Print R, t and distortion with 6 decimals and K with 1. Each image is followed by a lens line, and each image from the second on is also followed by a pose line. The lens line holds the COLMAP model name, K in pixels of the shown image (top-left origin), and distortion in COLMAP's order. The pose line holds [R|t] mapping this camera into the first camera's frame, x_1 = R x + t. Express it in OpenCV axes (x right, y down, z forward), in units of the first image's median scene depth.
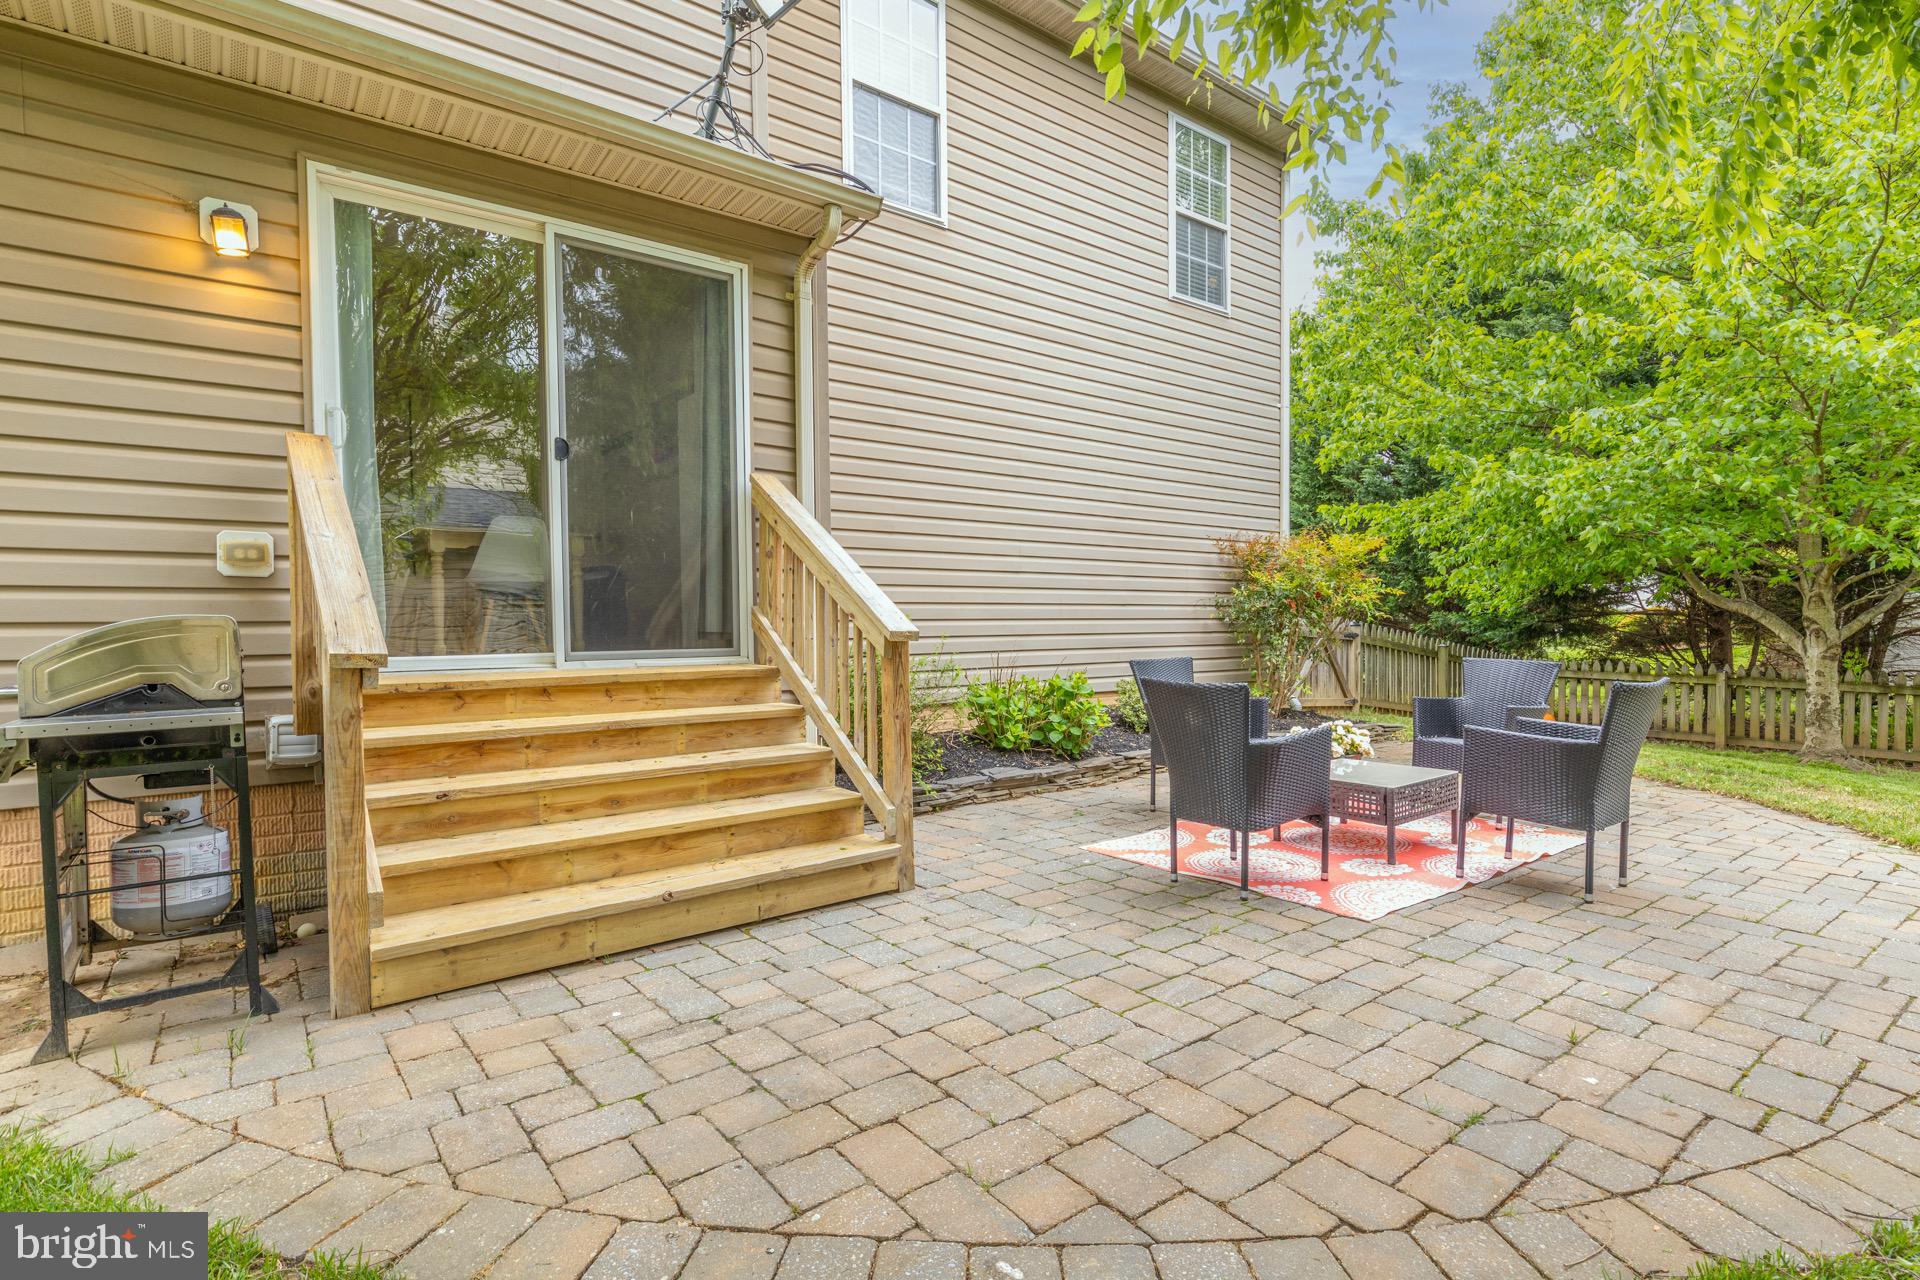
lens RADIAL K [[804.4, 0, 960.0], [0, 804.4, 640.0], [0, 0, 1]] dist [0.000193, 0.000074]
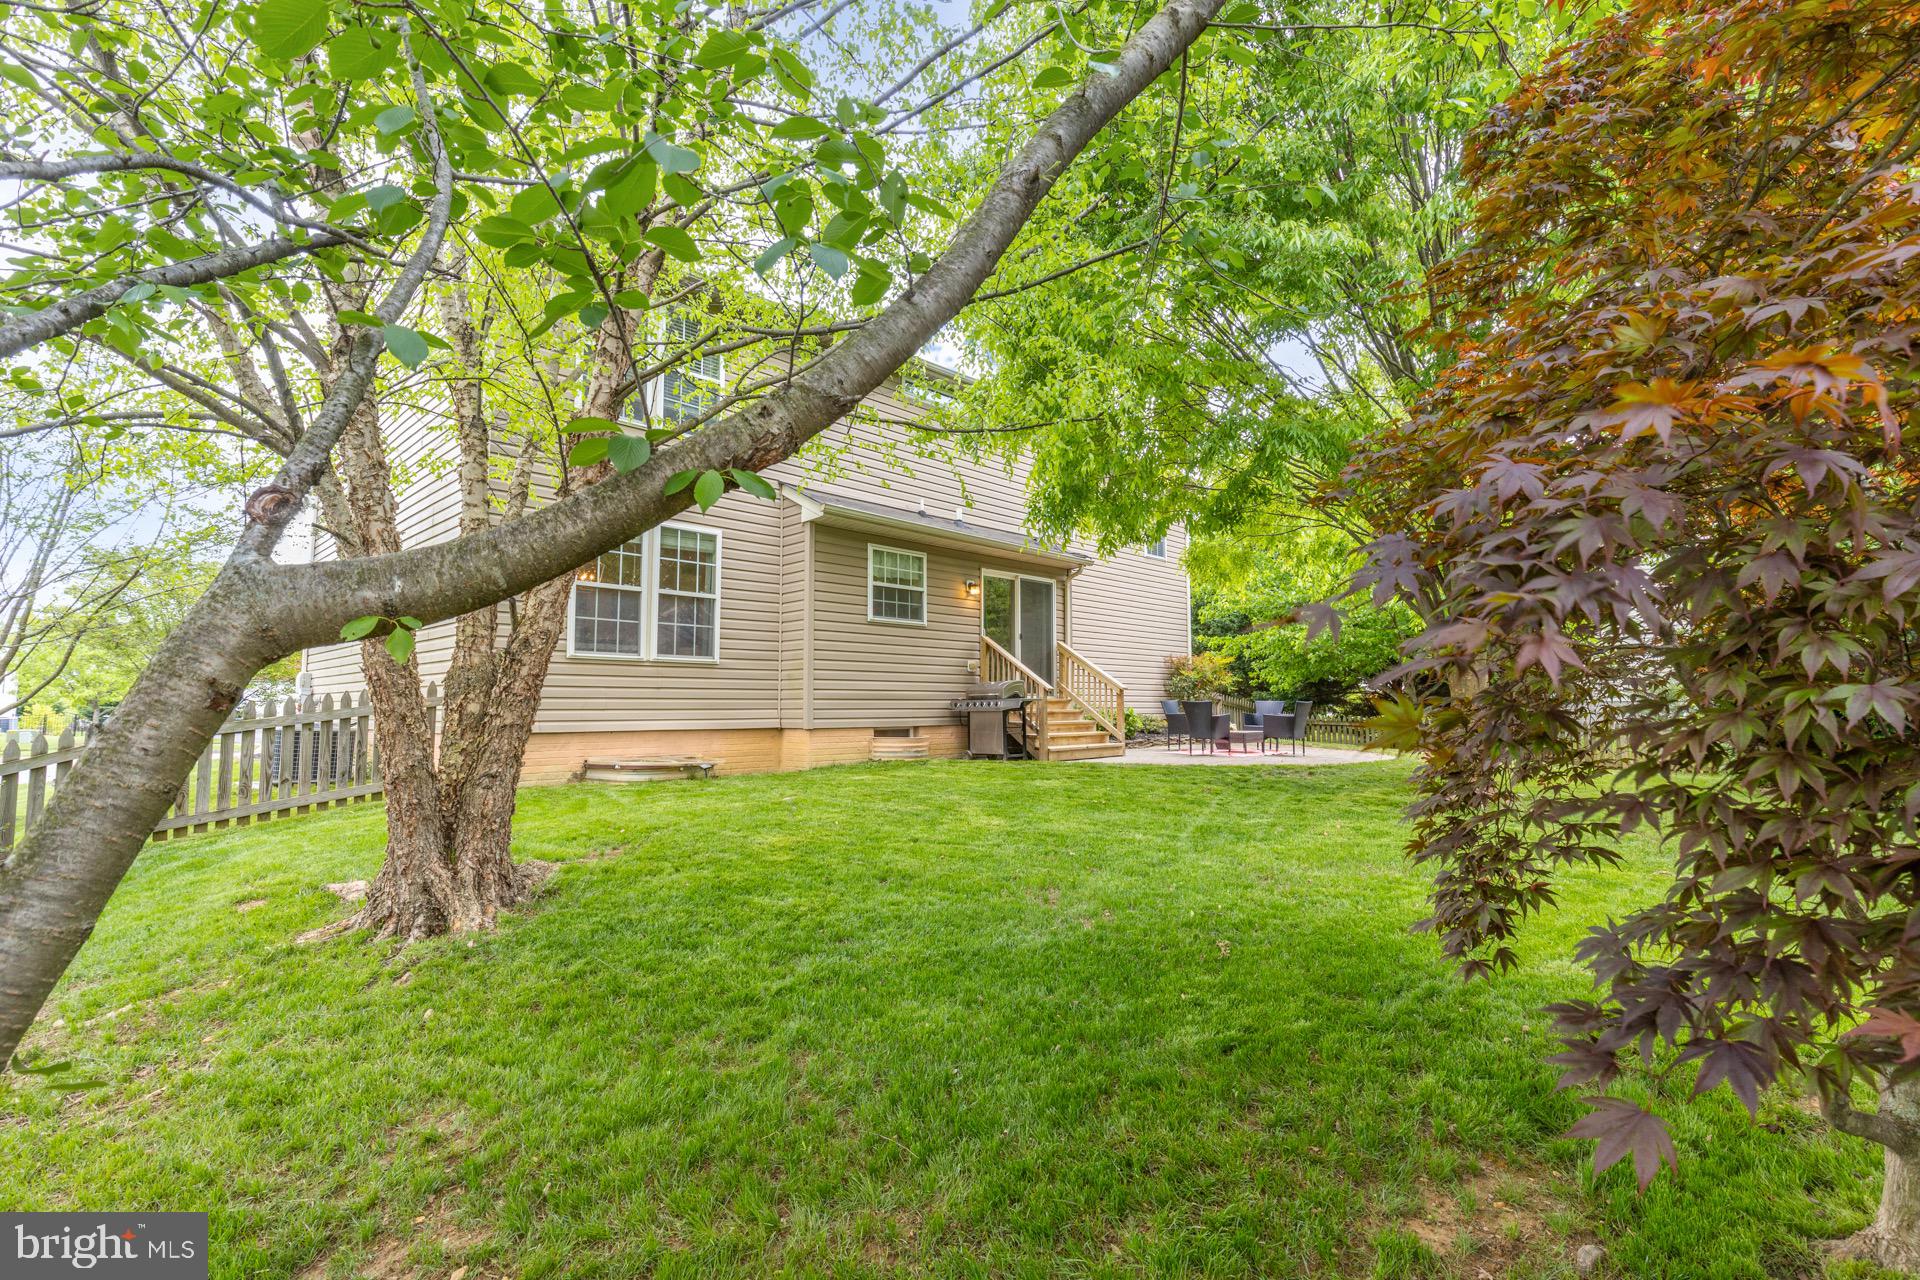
lens RADIAL K [[869.9, 0, 960.0], [0, 869.9, 640.0], [0, 0, 1]] dist [-0.000596, 0.000048]
pose [[0.981259, 0.019284, 0.191728, -0.666974], [0.000088, 0.994935, -0.100519, 0.071843], [-0.192695, 0.098652, 0.976287, -1.202581]]
